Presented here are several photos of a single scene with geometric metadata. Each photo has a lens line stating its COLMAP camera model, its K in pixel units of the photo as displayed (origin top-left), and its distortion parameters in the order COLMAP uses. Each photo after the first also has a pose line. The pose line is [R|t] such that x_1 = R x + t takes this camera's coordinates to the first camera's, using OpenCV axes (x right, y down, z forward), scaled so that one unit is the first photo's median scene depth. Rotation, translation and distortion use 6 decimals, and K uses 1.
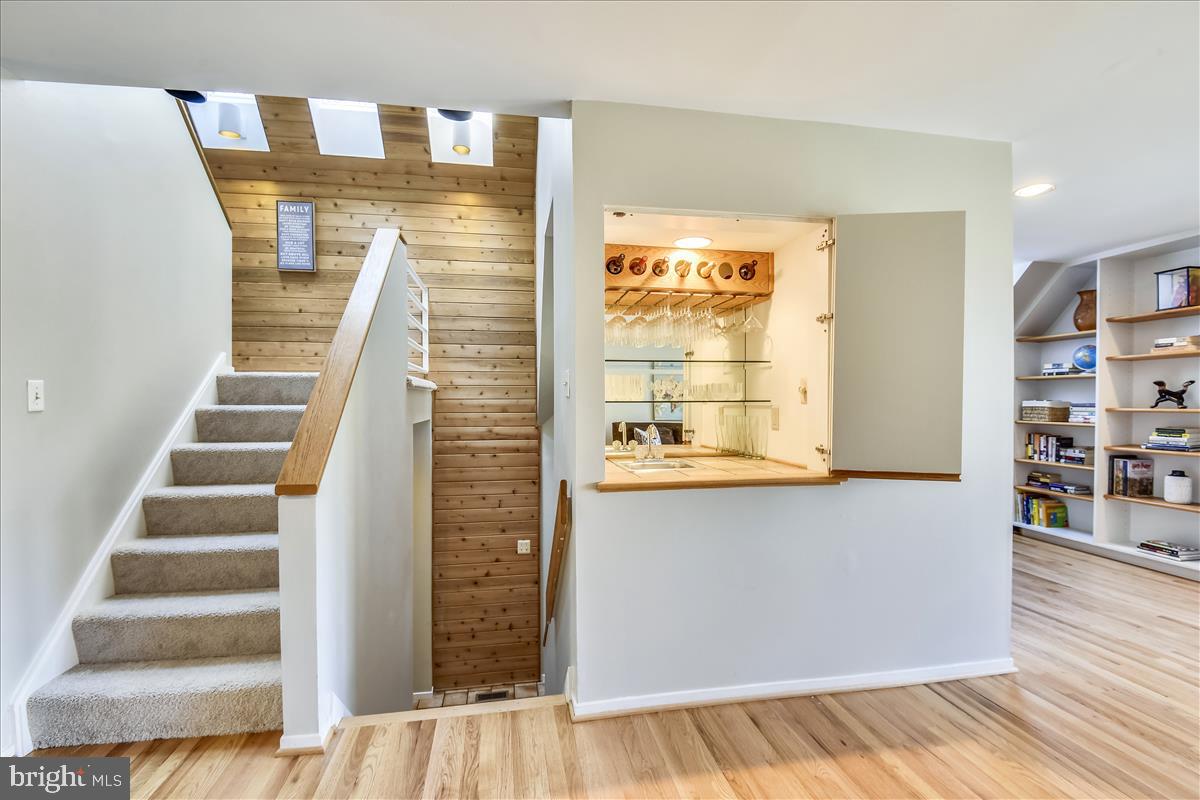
lens RADIAL K [[563.9, 0, 600.0], [0, 563.9, 400.0], [0, 0, 1]] dist [0.029648, -0.028893]
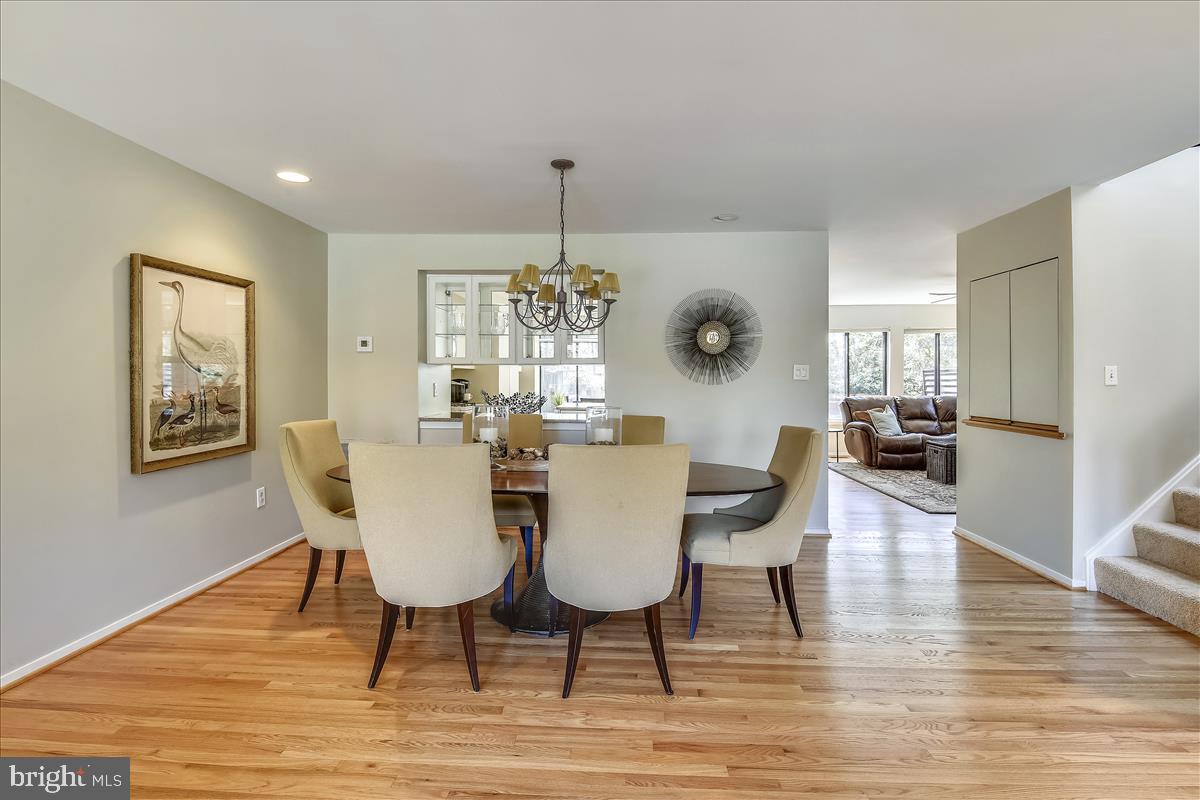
lens RADIAL K [[563.9, 0, 600.0], [0, 563.9, 400.0], [0, 0, 1]] dist [0.029648, -0.028893]
pose [[-0.229909, 0.037735, -0.972480, 0.907482], [-0.001838, 0.999229, 0.039207, 0.001551], [0.973210, 0.010801, -0.229663, -0.049451]]
